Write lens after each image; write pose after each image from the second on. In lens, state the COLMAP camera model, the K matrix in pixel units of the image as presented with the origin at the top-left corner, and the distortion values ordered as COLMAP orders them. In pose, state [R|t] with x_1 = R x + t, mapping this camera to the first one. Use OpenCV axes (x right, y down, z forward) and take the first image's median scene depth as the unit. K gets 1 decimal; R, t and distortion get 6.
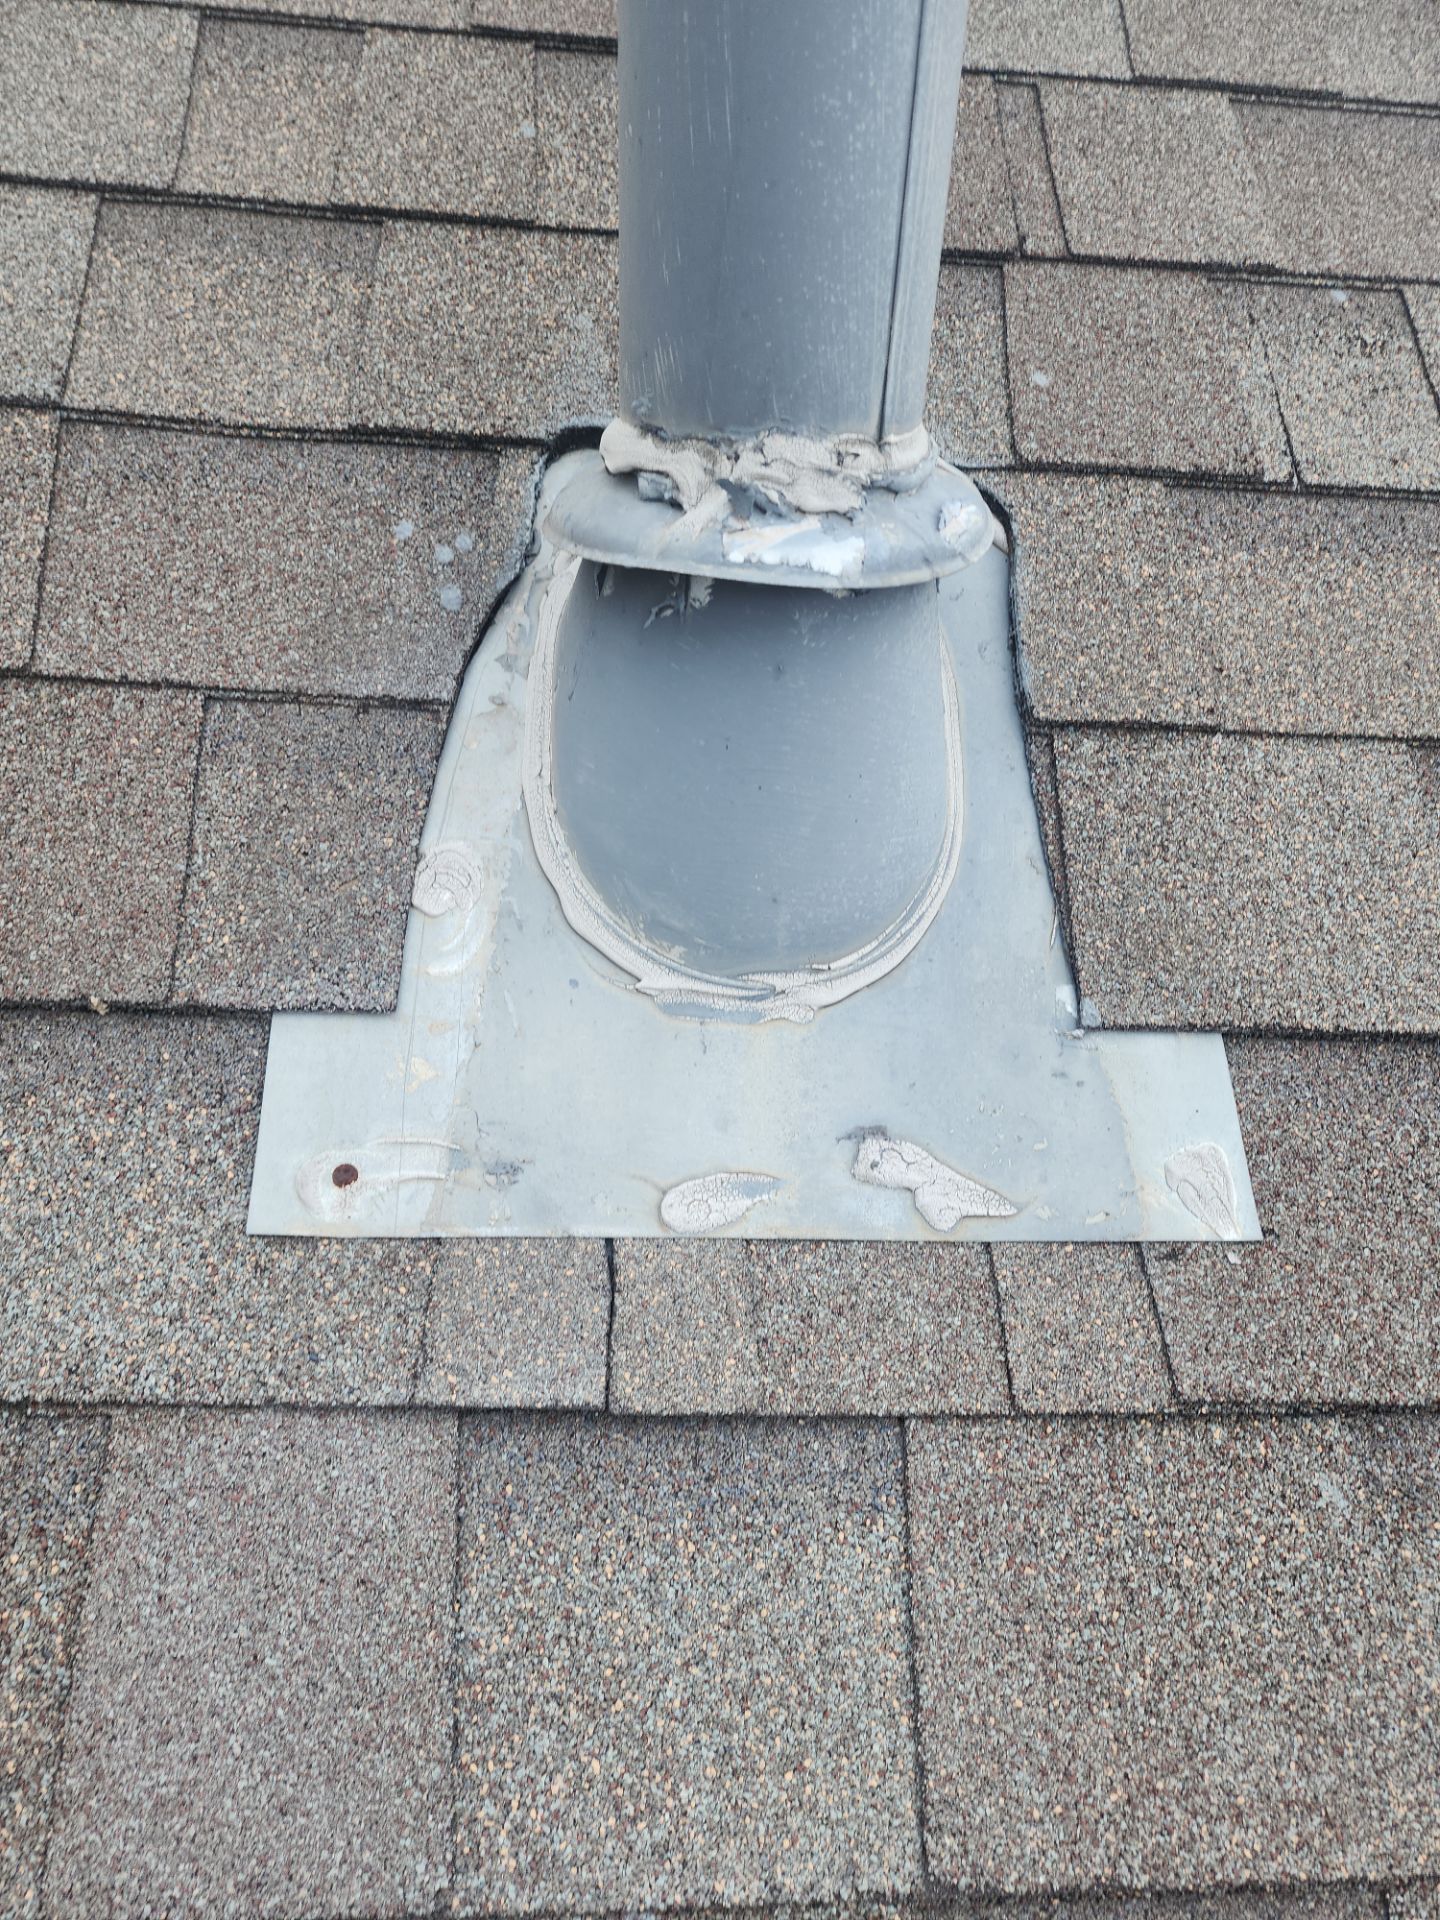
lens RADIAL K [[1353.1, 0, 720.0], [0, 1353.1, 960.0], [0, 0, 1]] dist [0.060660, -0.055980]
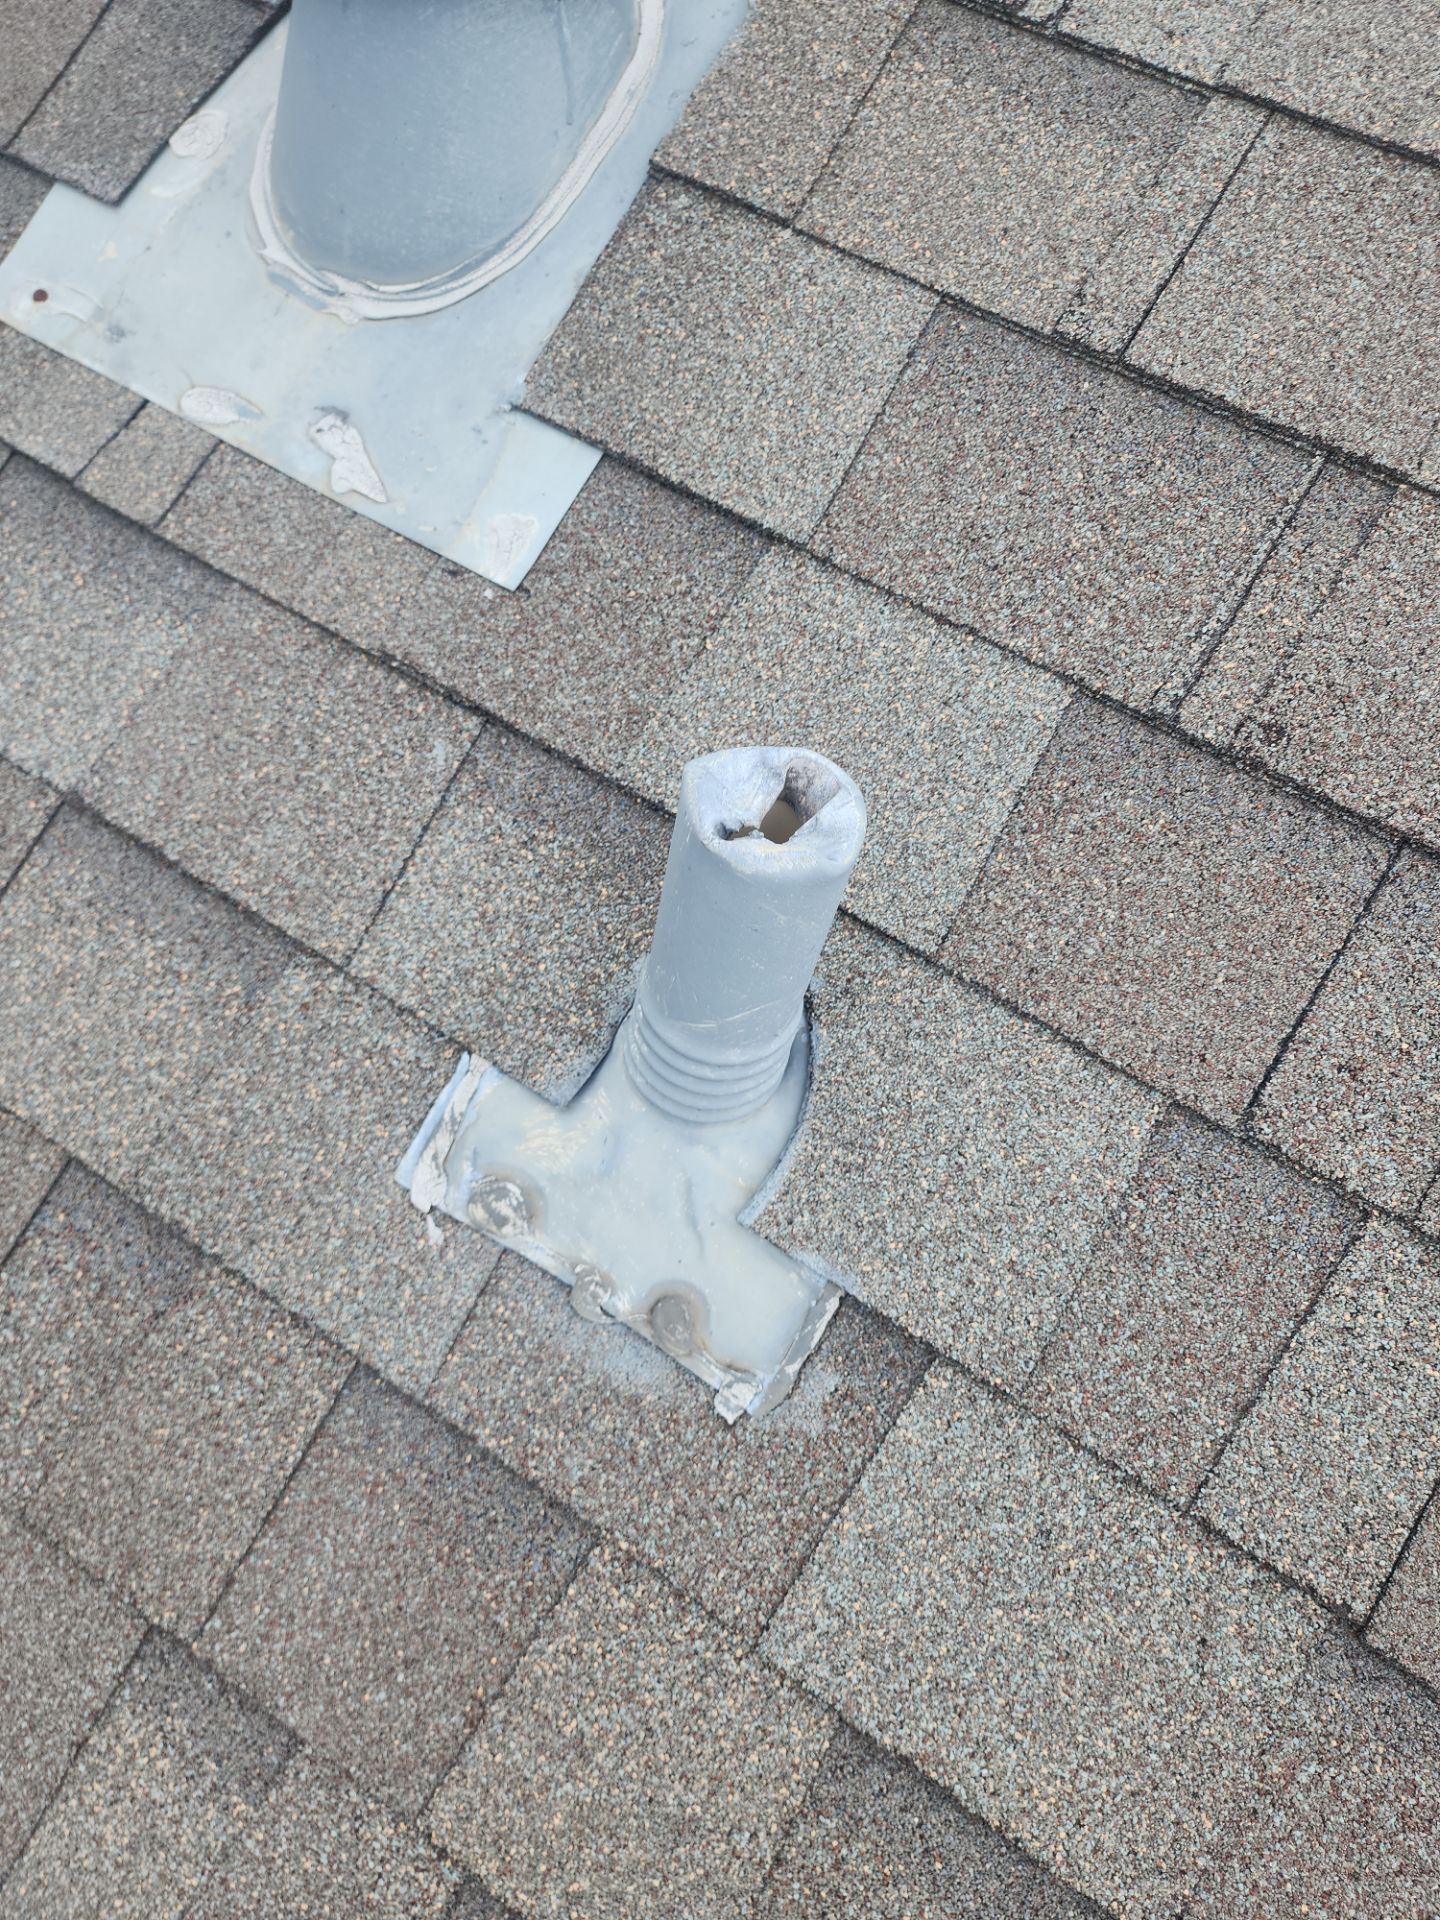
lens RADIAL K [[1353.1, 0, 720.0], [0, 1353.1, 960.0], [0, 0, 1]] dist [0.060660, -0.055980]
pose [[0.813400, 0.481736, -0.326053, 1.101123], [-0.382381, 0.865194, 0.324384, 0.010872], [0.438366, -0.139177, 0.887955, -0.118210]]
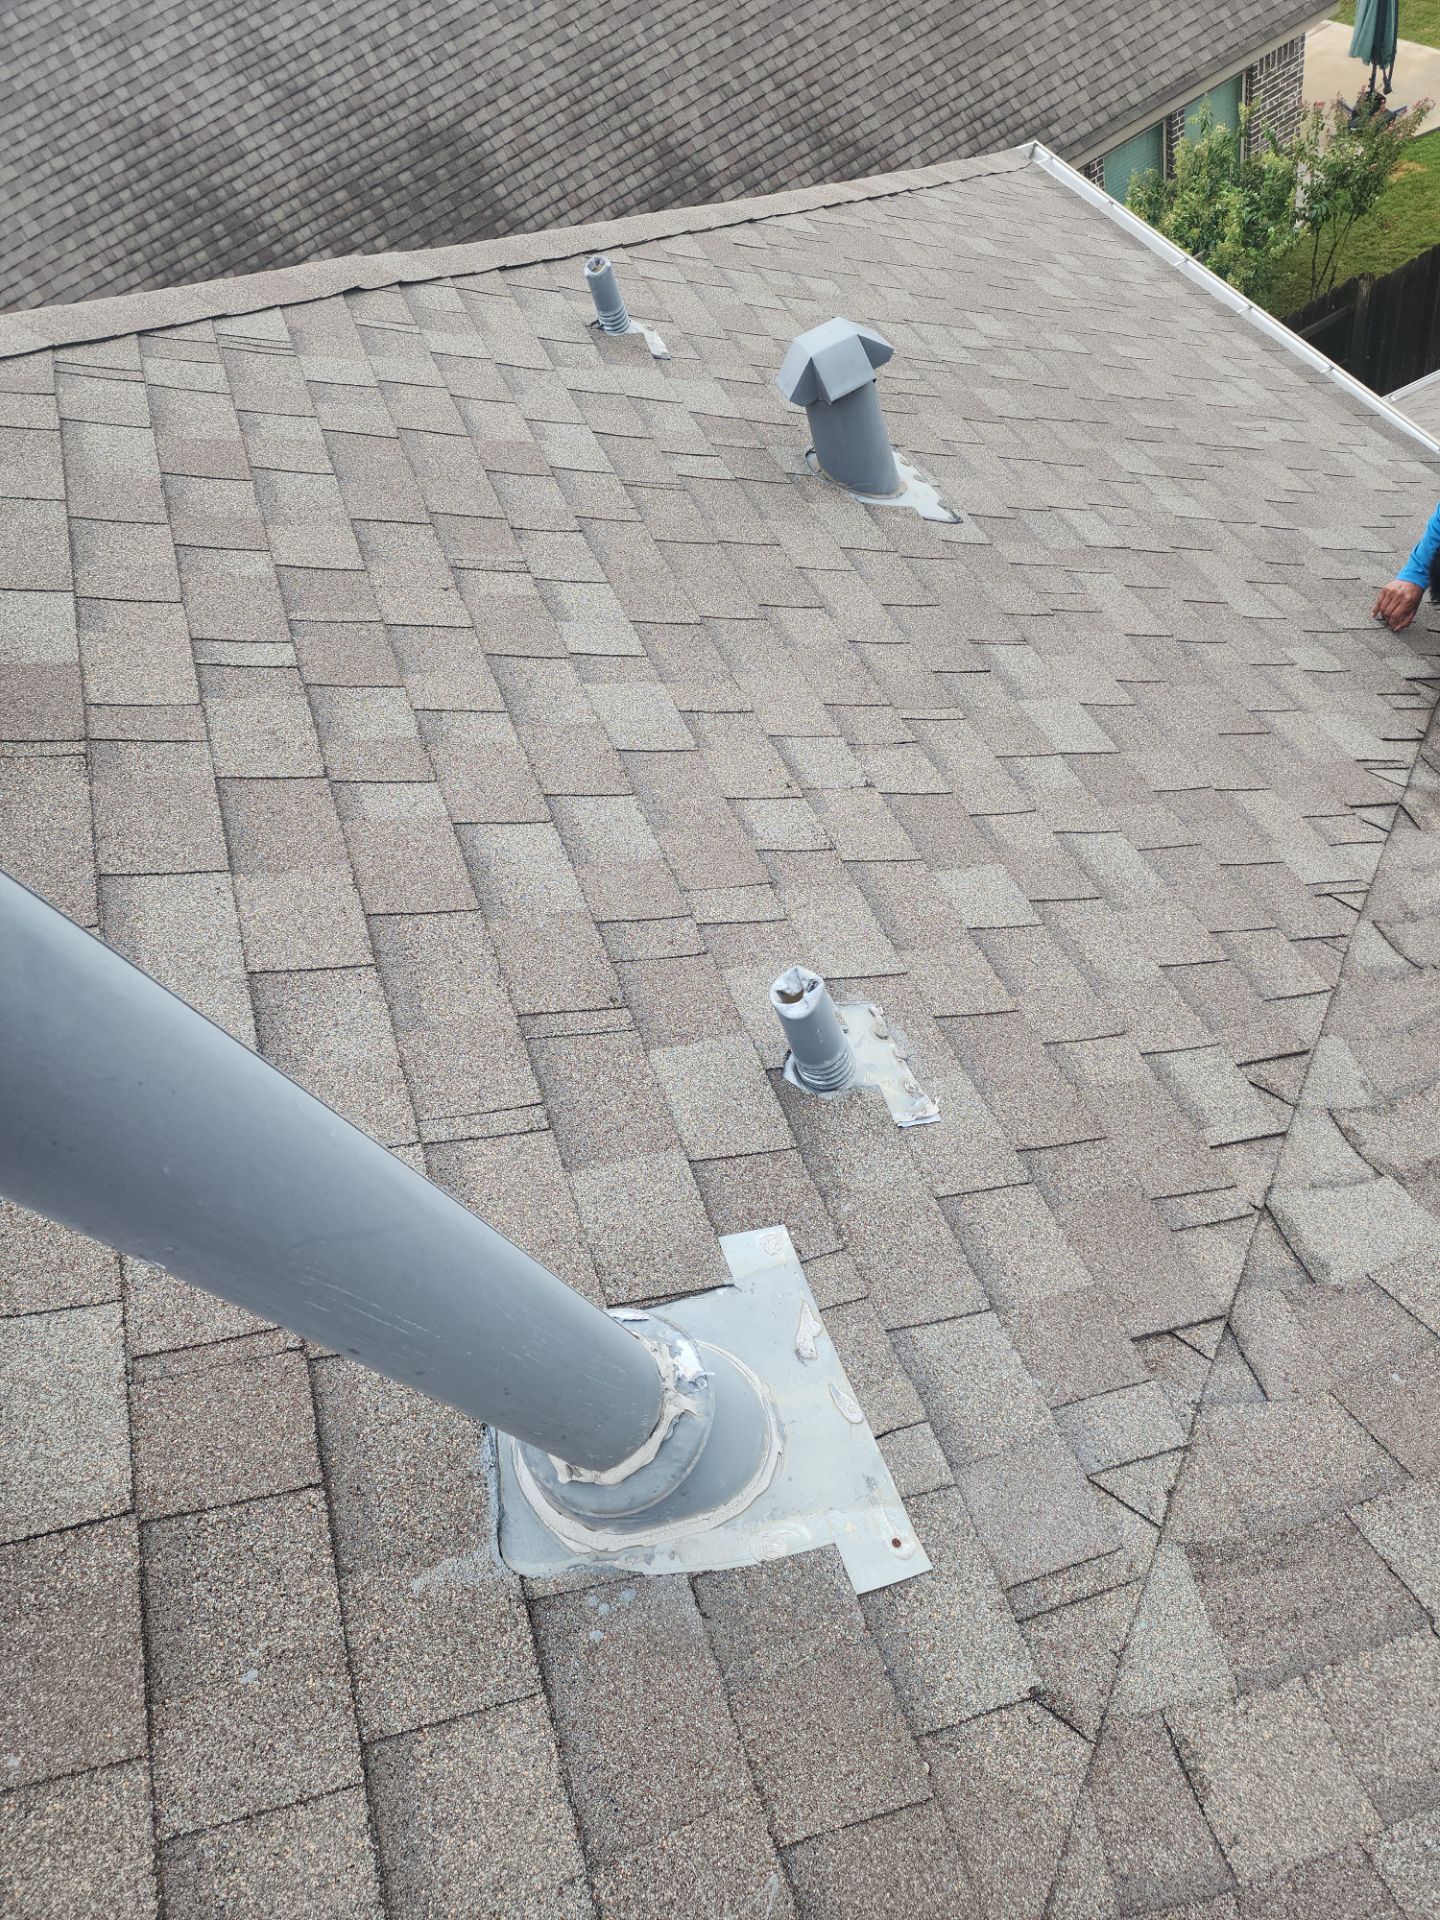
lens RADIAL K [[1353.1, 0, 720.0], [0, 1353.1, 960.0], [0, 0, 1]] dist [0.060660, -0.055980]
pose [[-0.308592, -0.777870, 0.547439, -0.666677], [0.704355, 0.199919, 0.681115, -1.864909], [-0.639262, 0.595777, 0.486203, -0.618711]]
